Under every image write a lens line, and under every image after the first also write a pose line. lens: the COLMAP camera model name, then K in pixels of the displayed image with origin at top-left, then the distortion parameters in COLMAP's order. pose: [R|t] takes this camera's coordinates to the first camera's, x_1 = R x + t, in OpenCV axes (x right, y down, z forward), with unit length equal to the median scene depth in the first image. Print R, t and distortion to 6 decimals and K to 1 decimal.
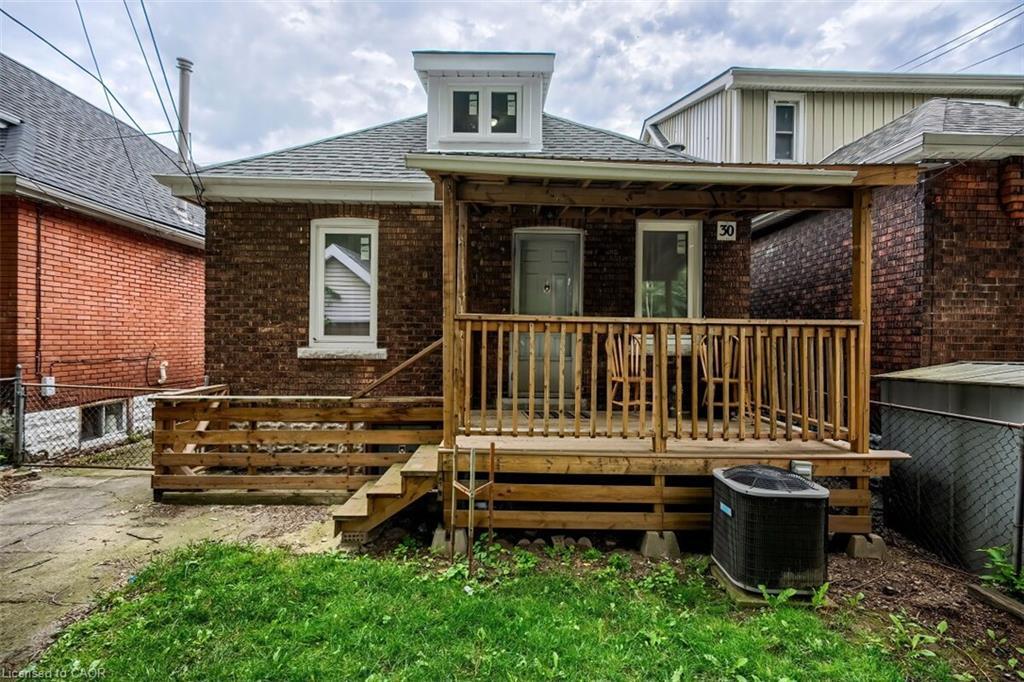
lens RADIAL K [[456.6, 0, 511.9], [0, 456.6, 341.9], [0, 0, 1]] dist [-0.001770, 0.000660]
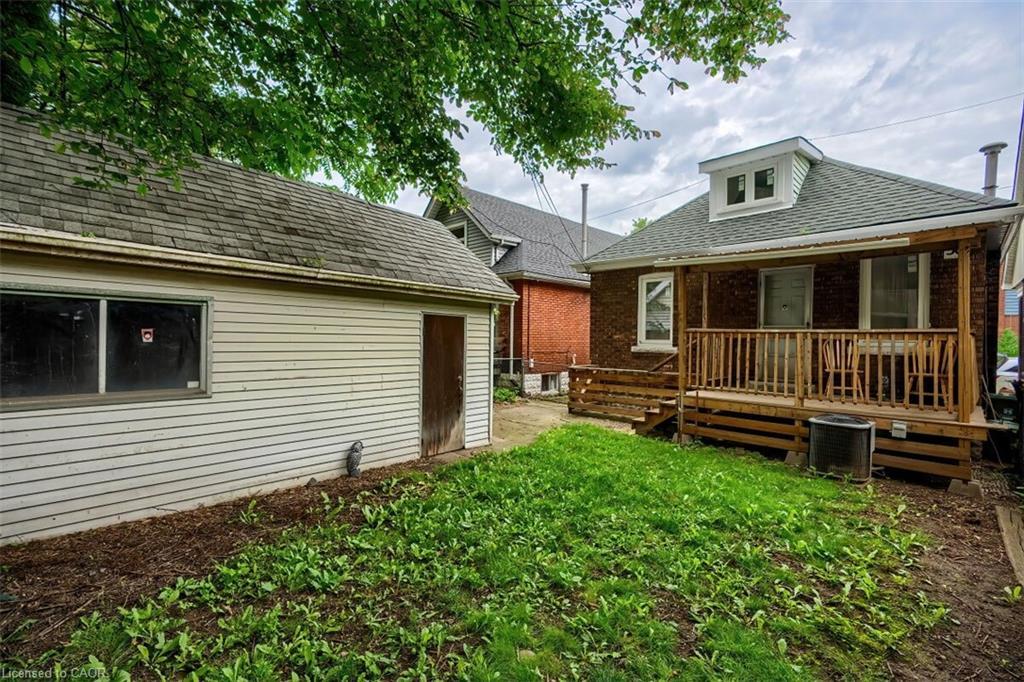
lens RADIAL K [[456.6, 0, 511.9], [0, 456.6, 341.9], [0, 0, 1]] dist [-0.001770, 0.000660]
pose [[0.700230, 0.001703, -0.713915, 0.502849], [-0.008471, 0.999947, -0.005924, 0.009606], [0.713867, 0.010196, 0.700207, -0.627163]]
